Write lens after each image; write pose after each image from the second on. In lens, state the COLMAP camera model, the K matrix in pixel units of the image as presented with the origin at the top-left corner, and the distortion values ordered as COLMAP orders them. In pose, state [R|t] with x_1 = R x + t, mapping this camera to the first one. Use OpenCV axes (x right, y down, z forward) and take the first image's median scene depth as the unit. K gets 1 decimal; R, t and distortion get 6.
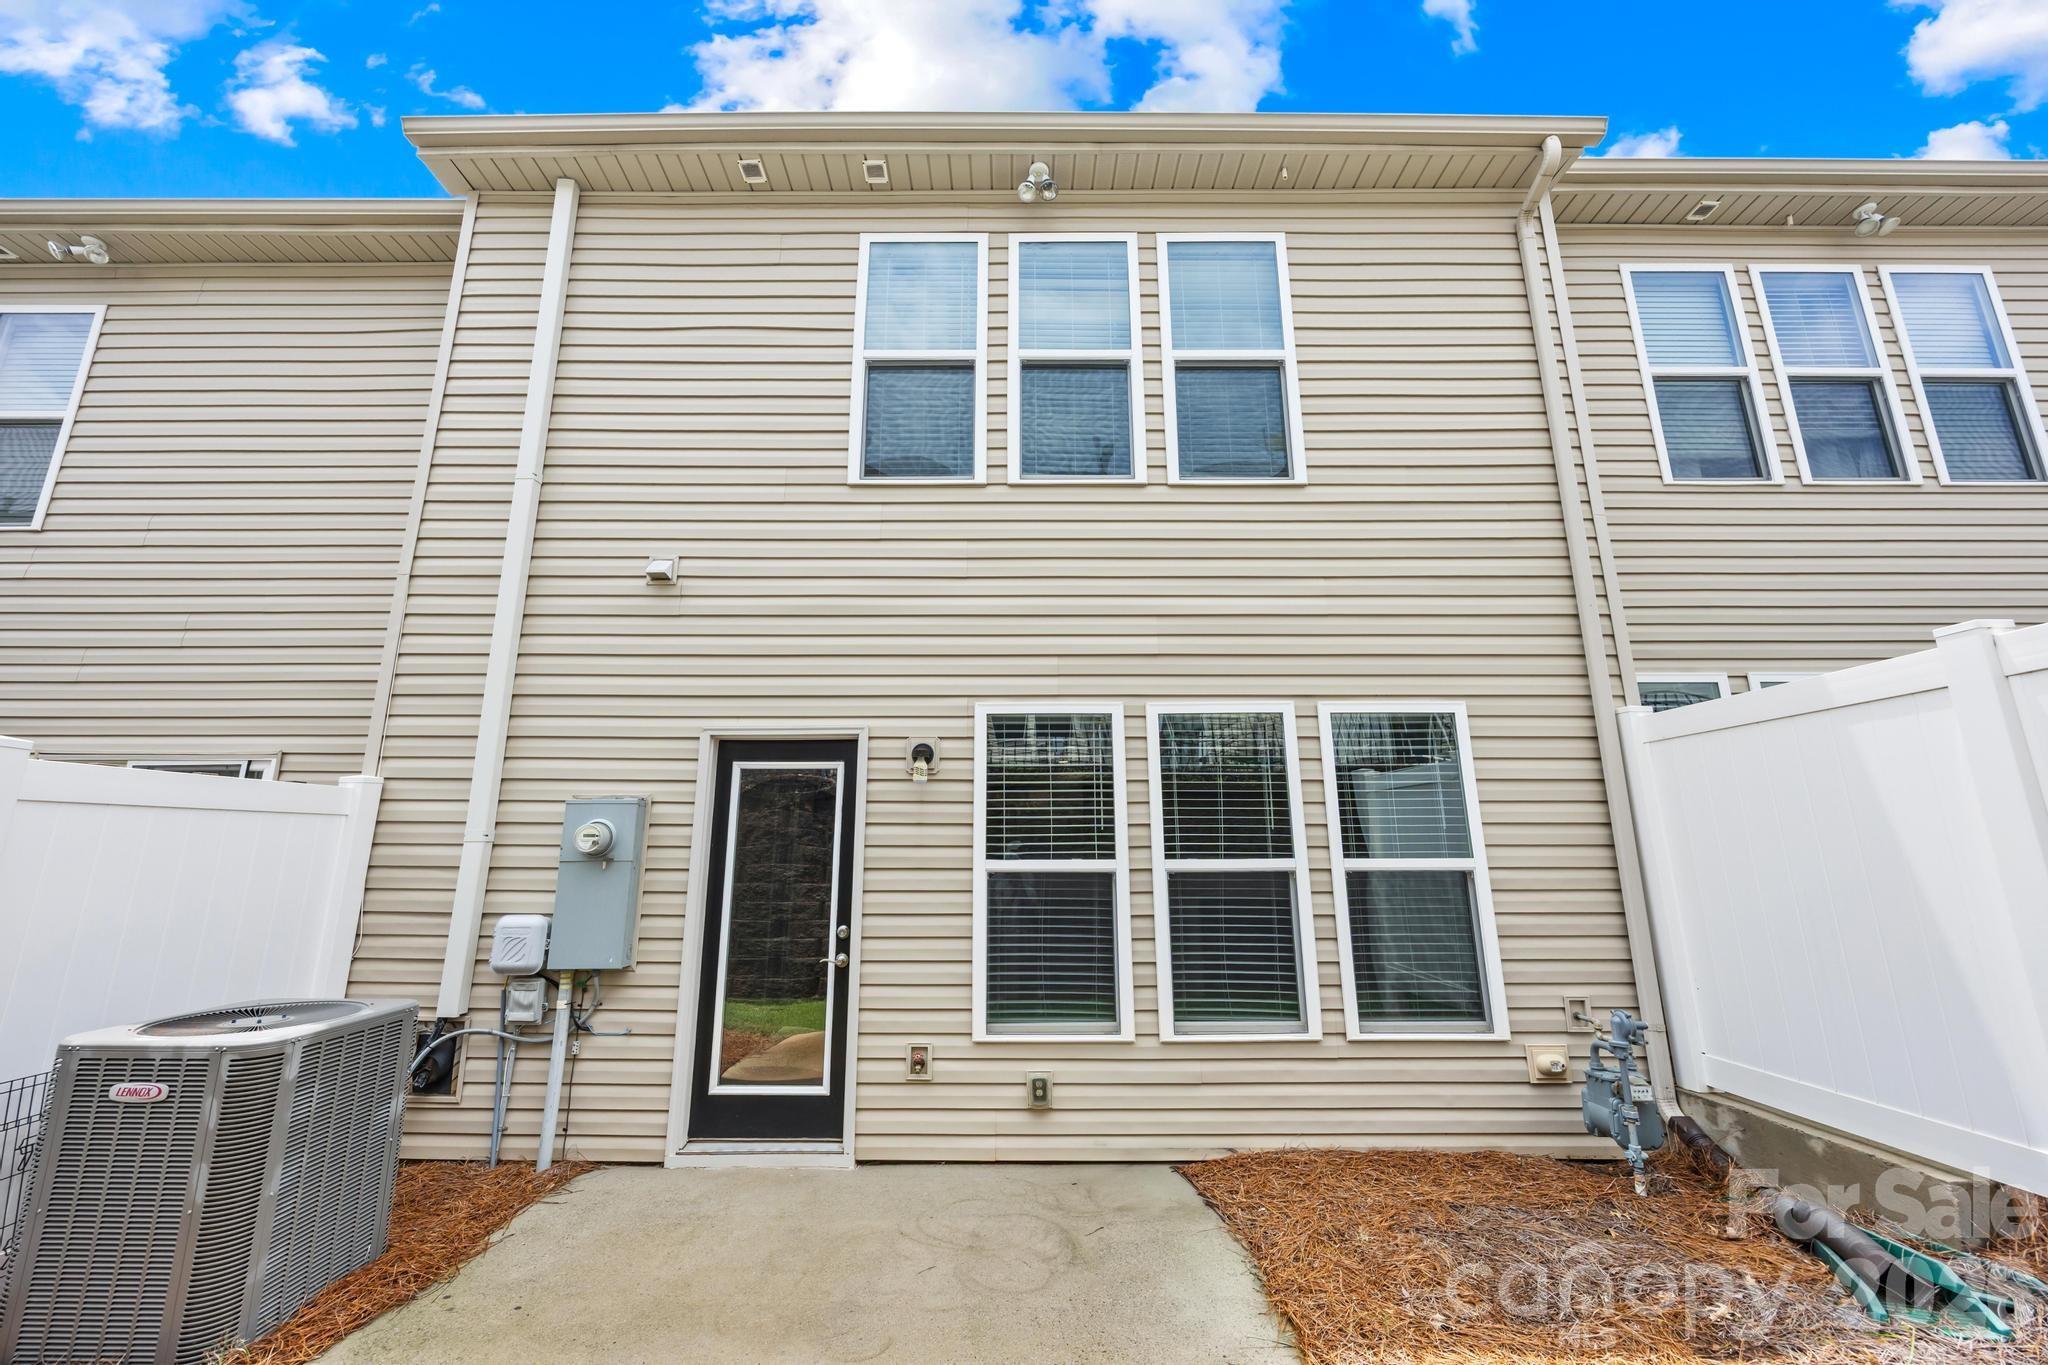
lens RADIAL K [[810.5, 0, 1031.4], [0, 810.5, 672.3], [0, 0, 1]] dist [-0.003938, -0.000062]
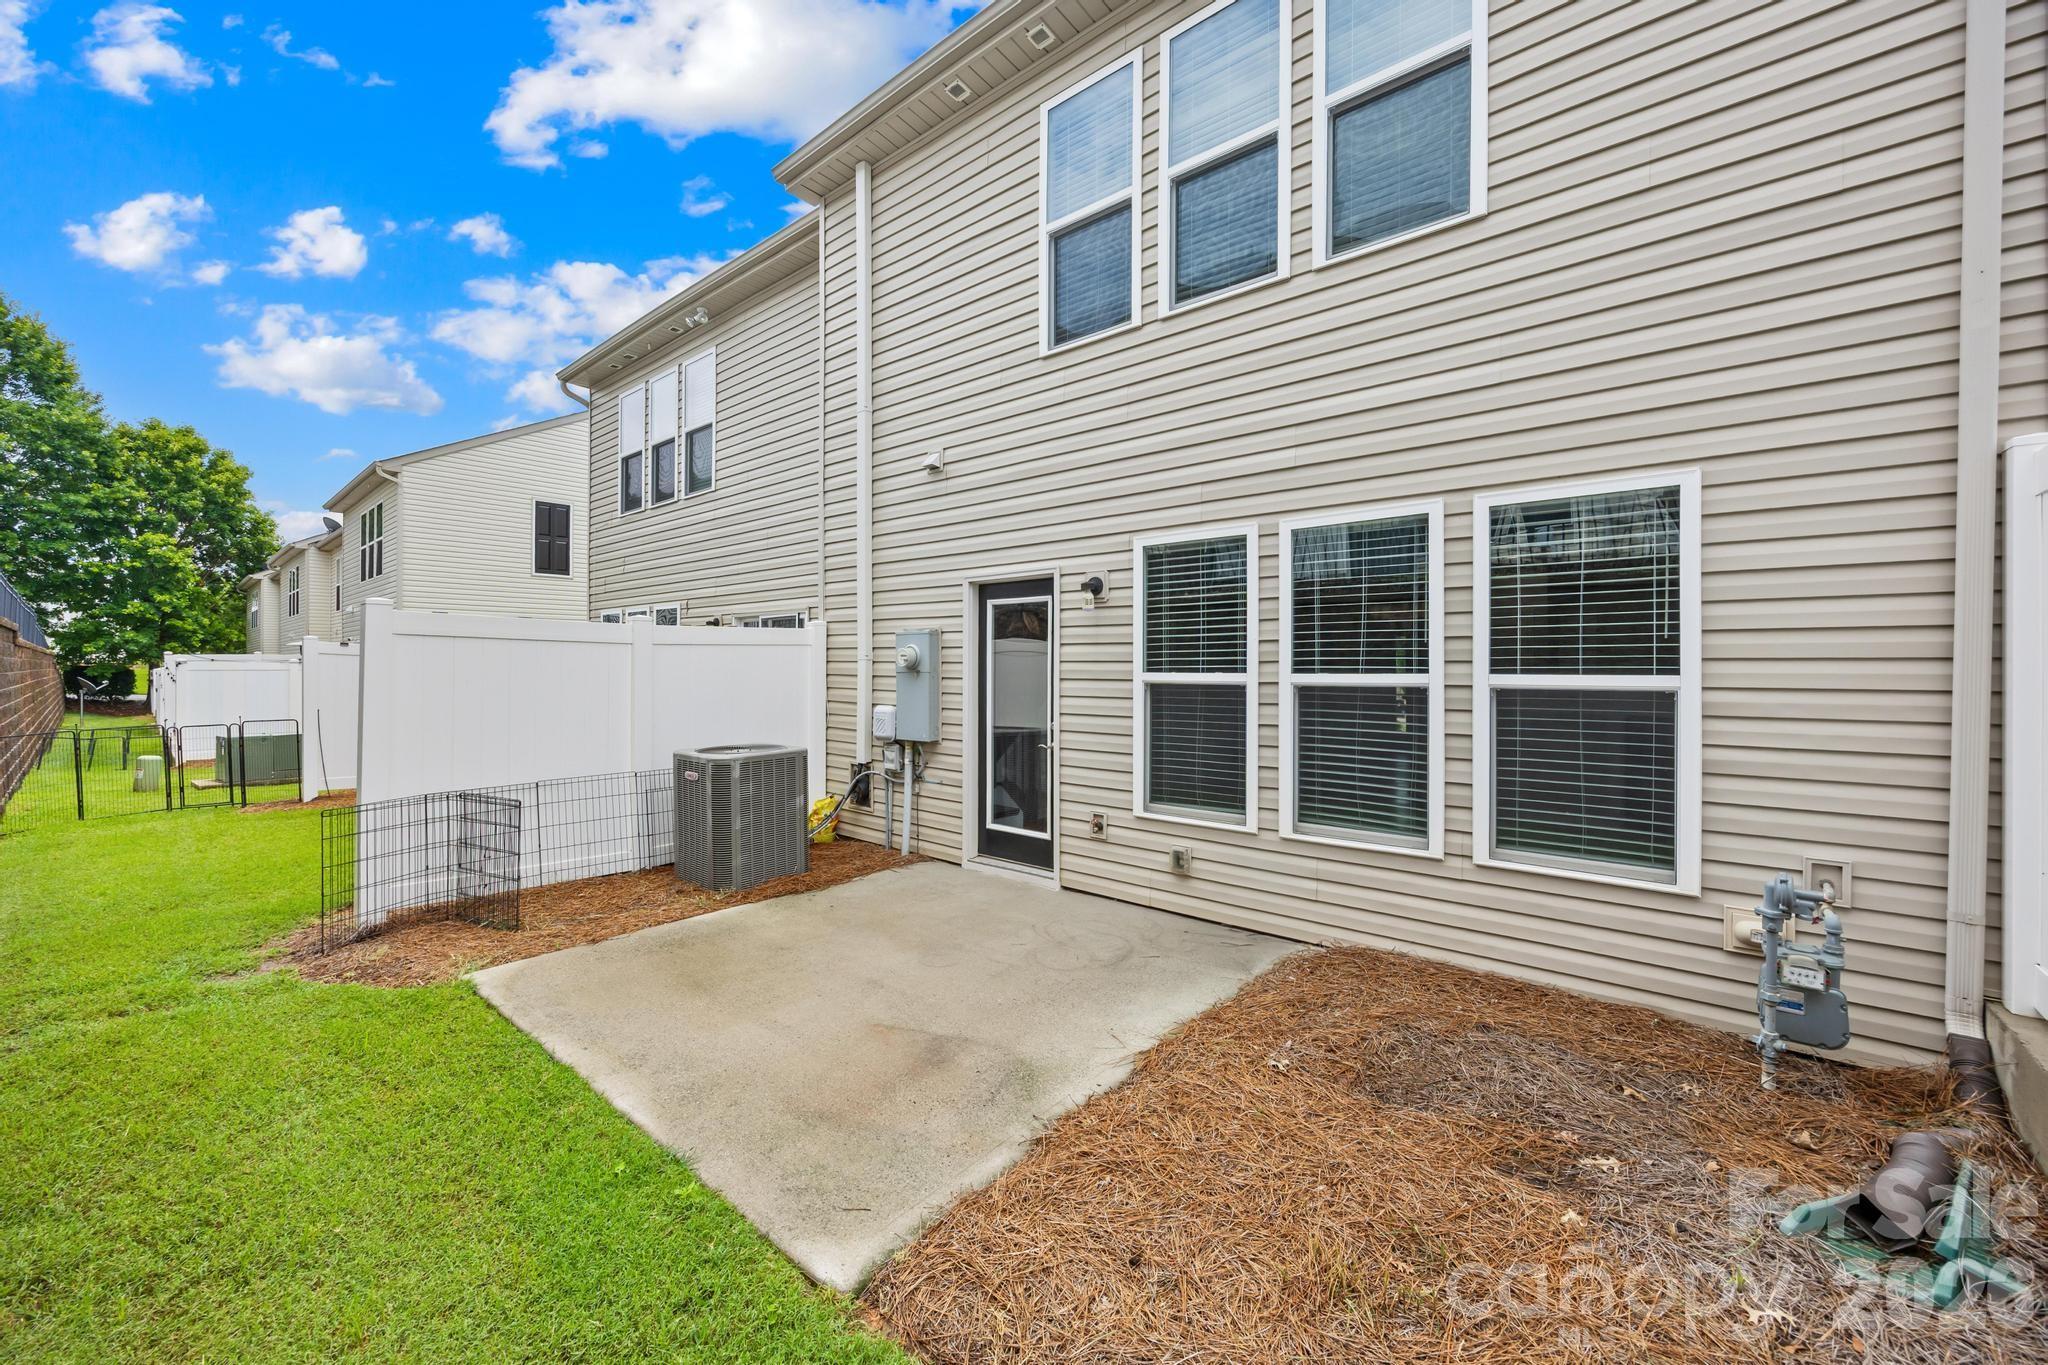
lens RADIAL K [[838.6, 0, 1016.1], [0, 838.6, 677.0], [0, 0, 1]] dist [-0.006329, -0.000170]
pose [[0.739983, 0.009953, -0.672552, 0.625982], [0.145617, 0.973807, 0.174629, -0.000951], [0.656674, -0.227157, 0.719152, 0.007475]]
